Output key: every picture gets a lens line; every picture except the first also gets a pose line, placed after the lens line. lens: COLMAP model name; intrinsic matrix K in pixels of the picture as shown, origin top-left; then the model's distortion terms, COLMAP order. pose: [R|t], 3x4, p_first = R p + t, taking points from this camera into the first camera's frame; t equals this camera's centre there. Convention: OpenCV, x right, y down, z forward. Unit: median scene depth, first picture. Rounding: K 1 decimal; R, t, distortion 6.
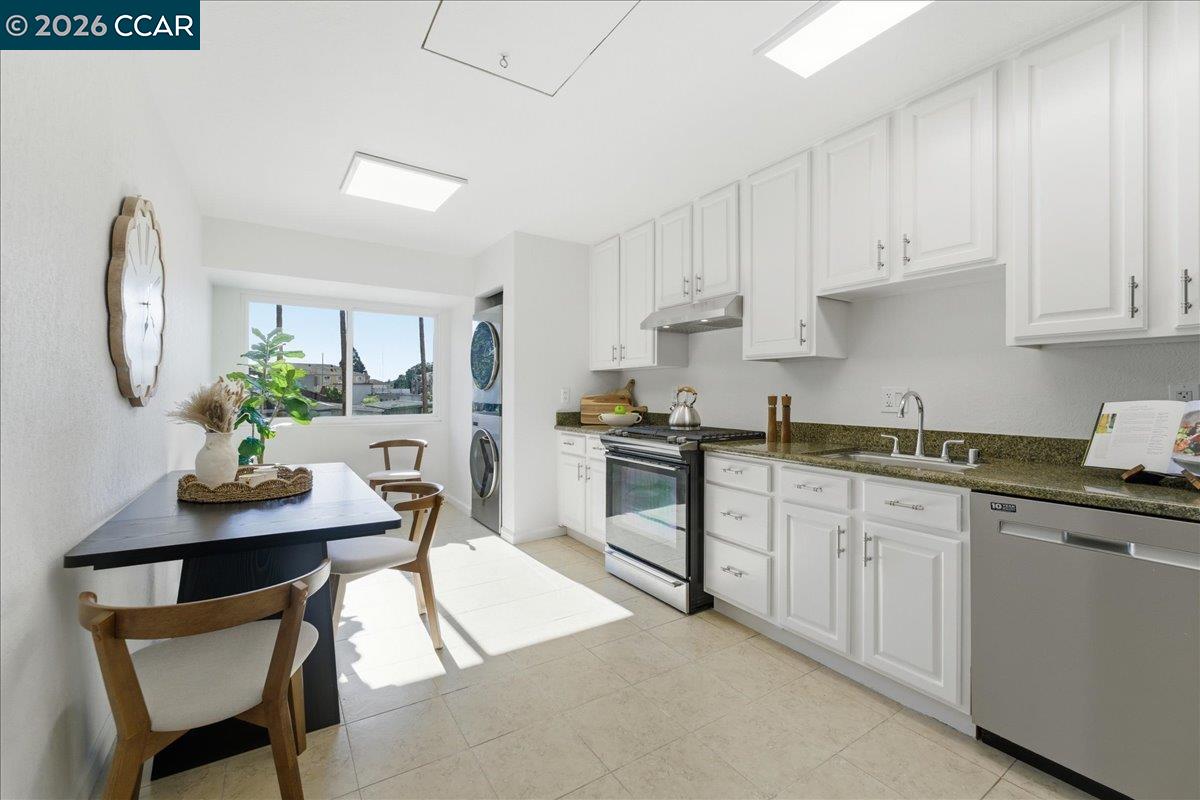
lens RADIAL K [[502.0, 0, 595.6], [0, 502.0, 386.9], [0, 0, 1]] dist [-0.002700, -0.000095]
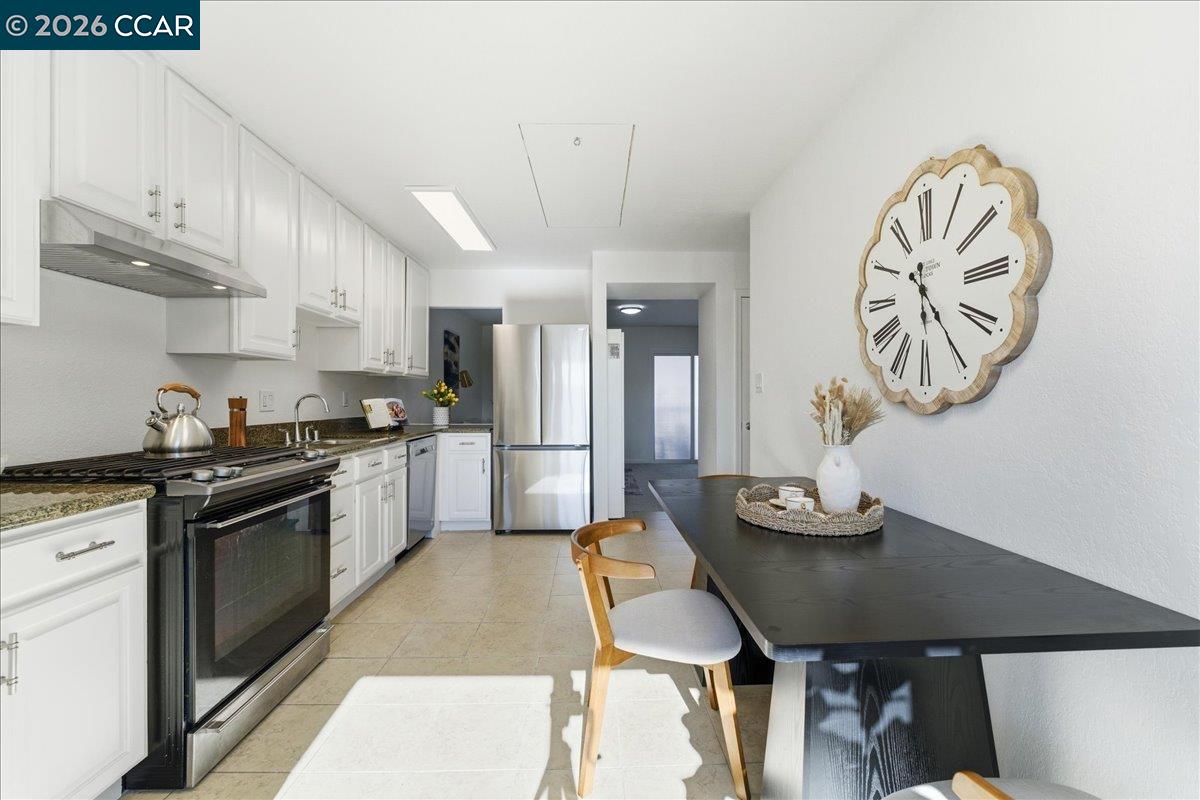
lens RADIAL K [[483.5, 0, 596.4], [0, 483.5, 400.4], [0, 0, 1]] dist [-0.002453, -0.000082]
pose [[-0.846261, -0.004641, 0.532748, -0.740084], [-0.007361, 0.999968, -0.002983, 0.025320], [-0.532718, -0.006446, -0.846268, 1.682373]]
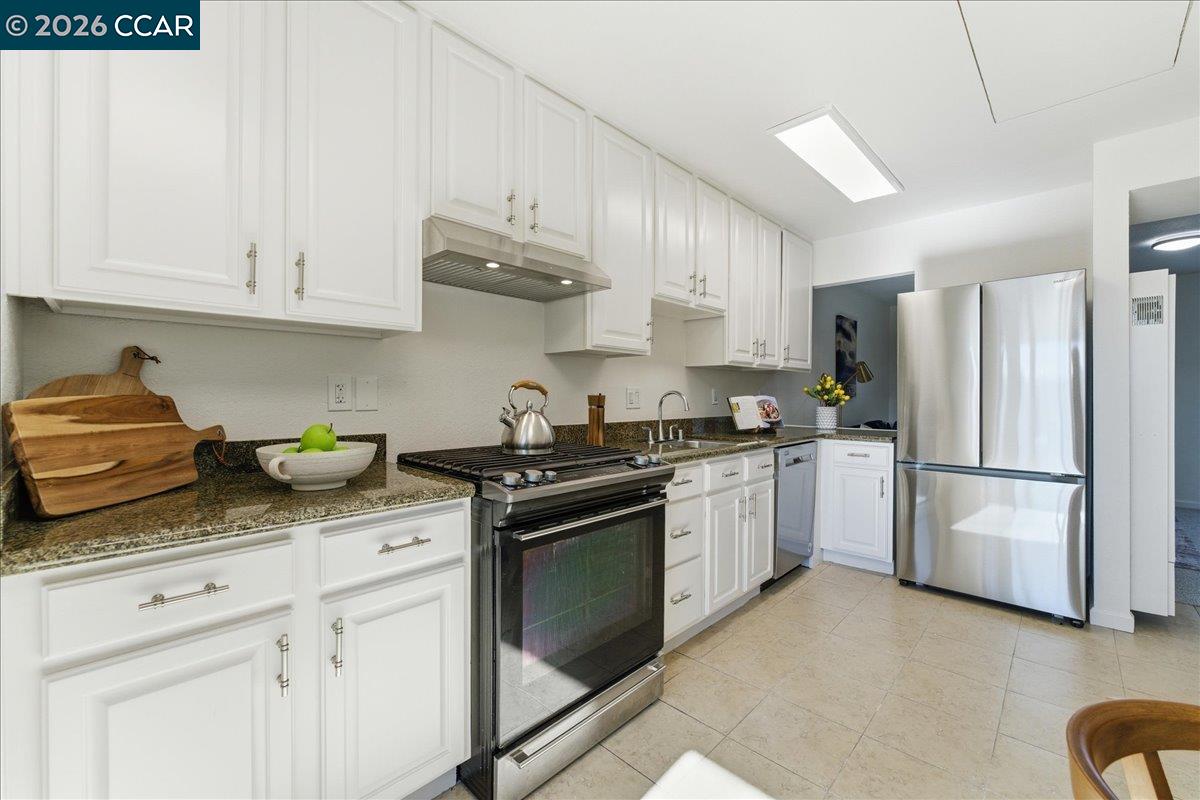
lens RADIAL K [[484.6, 0, 597.5], [0, 484.6, 398.2], [0, 0, 1]] dist [-0.004295, -0.000173]
pose [[-0.221199, -0.007616, 0.975199, -0.553969], [-0.012010, 0.999915, 0.005085, 0.024111], [-0.975155, -0.010587, -0.221271, 1.447426]]
